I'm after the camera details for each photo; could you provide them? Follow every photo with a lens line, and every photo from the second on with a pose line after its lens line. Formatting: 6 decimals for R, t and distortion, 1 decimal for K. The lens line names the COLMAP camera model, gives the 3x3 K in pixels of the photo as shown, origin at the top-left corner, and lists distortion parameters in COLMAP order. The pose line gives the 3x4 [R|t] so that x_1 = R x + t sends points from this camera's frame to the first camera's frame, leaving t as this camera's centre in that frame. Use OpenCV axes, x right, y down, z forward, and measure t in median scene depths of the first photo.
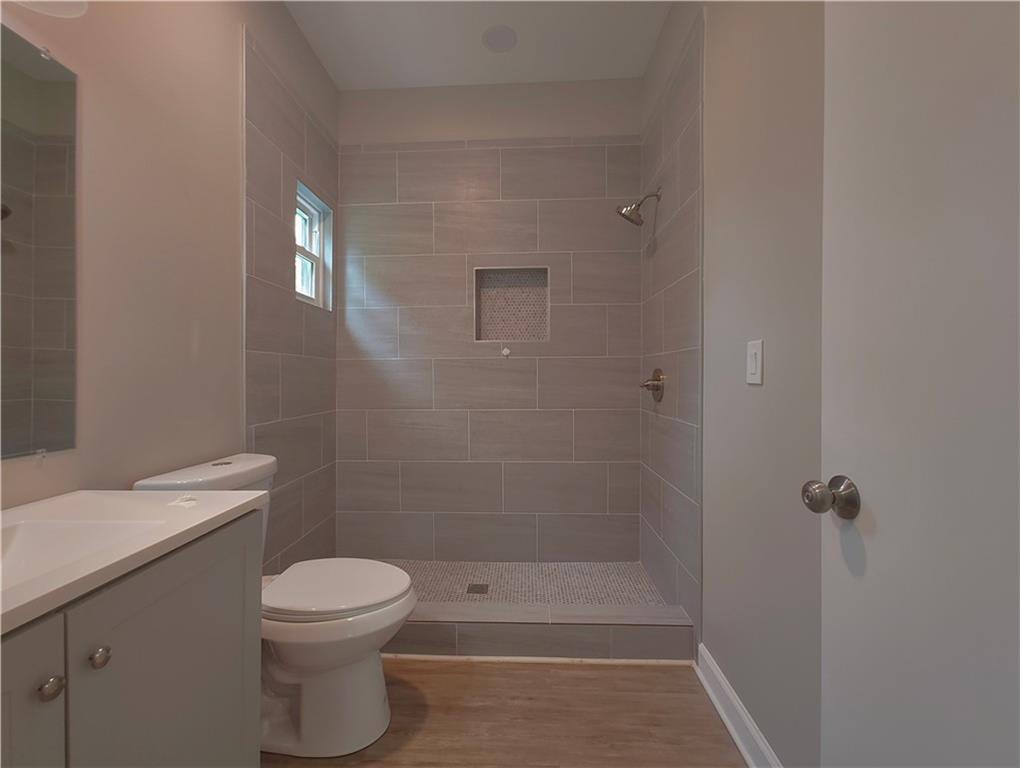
lens RADIAL K [[420.4, 0, 503.5], [0, 420.4, 385.7], [0, 0, 1]] dist [0.001193, -0.007534]
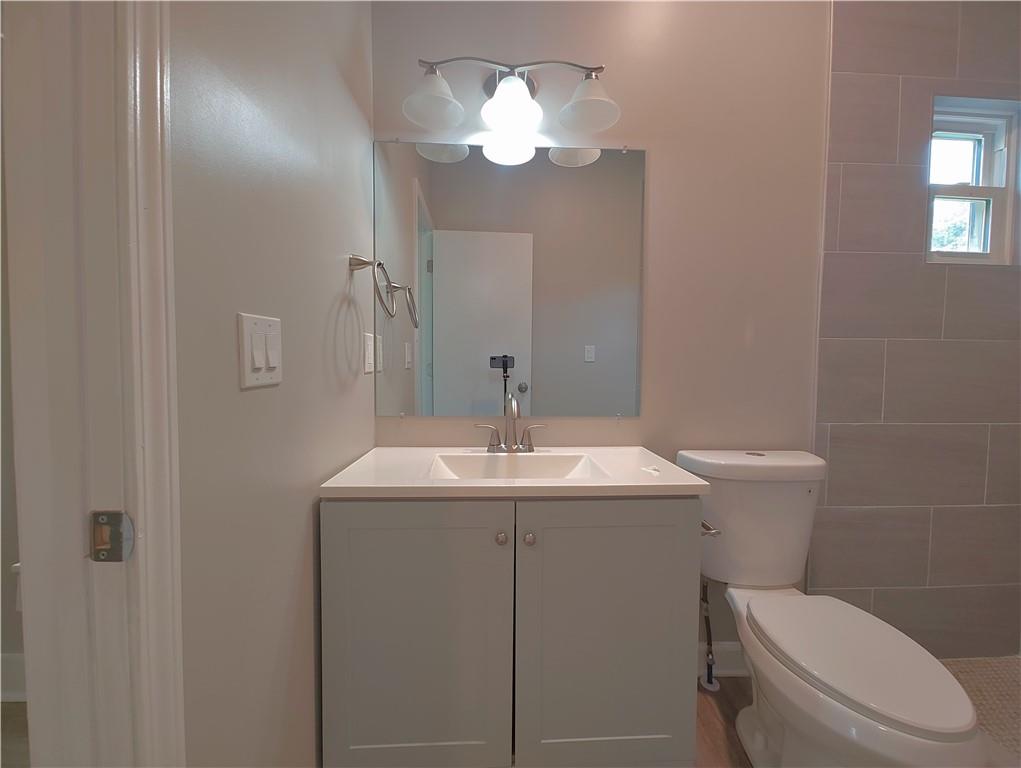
lens RADIAL K [[407.9, 0, 510.8], [0, 407.9, 390.5], [0, 0, 1]] dist [0.000546, -0.007875]
pose [[0.082038, 0.041815, -0.995752, 0.201300], [-0.017989, 0.999019, 0.040470, 0.004504], [0.996467, 0.014593, 0.082709, 0.276171]]
